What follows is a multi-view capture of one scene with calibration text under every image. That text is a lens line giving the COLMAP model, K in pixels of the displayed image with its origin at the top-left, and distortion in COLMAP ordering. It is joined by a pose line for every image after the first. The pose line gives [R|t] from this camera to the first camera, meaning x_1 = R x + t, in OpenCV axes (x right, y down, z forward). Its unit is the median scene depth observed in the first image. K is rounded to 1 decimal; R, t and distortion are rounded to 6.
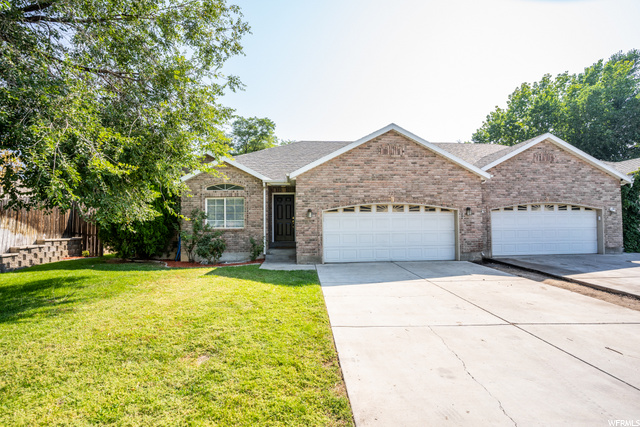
lens RADIAL K [[320.6, 0, 320.0], [0, 320.6, 213.5], [0, 0, 1]] dist [-0.077216, 0.037585]
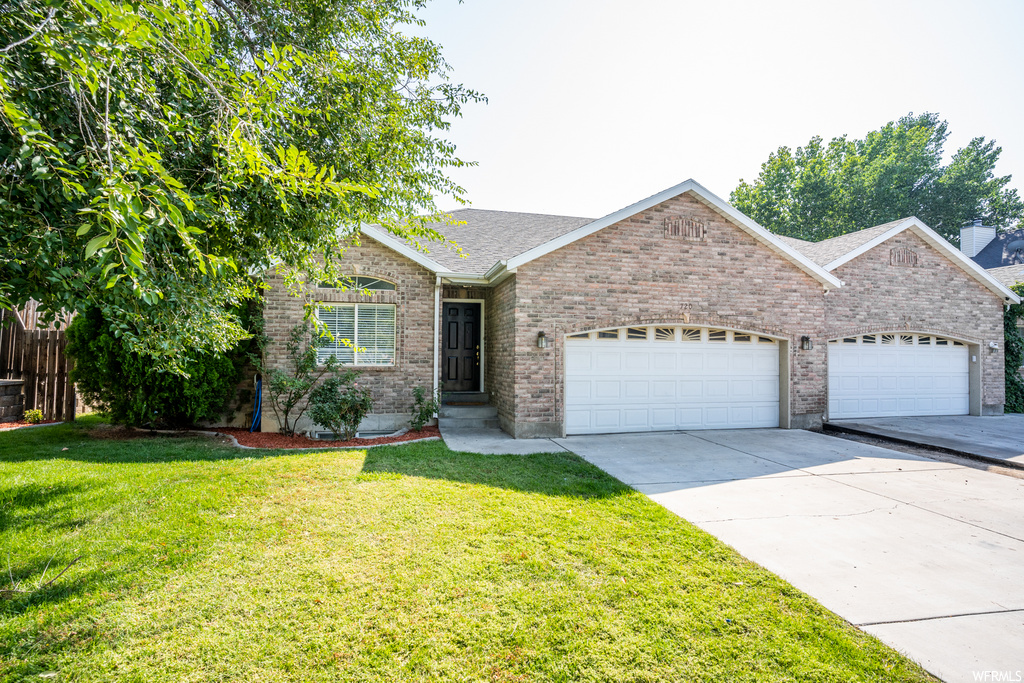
lens RADIAL K [[512.9, 0, 512.0], [0, 512.9, 341.5], [0, 0, 1]] dist [-0.077216, 0.037585]
pose [[0.984961, 0.023702, 0.171143, -0.199041], [-0.024008, 0.999712, -0.000283, 0.003465], [-0.171100, -0.003830, 0.985246, 0.175532]]
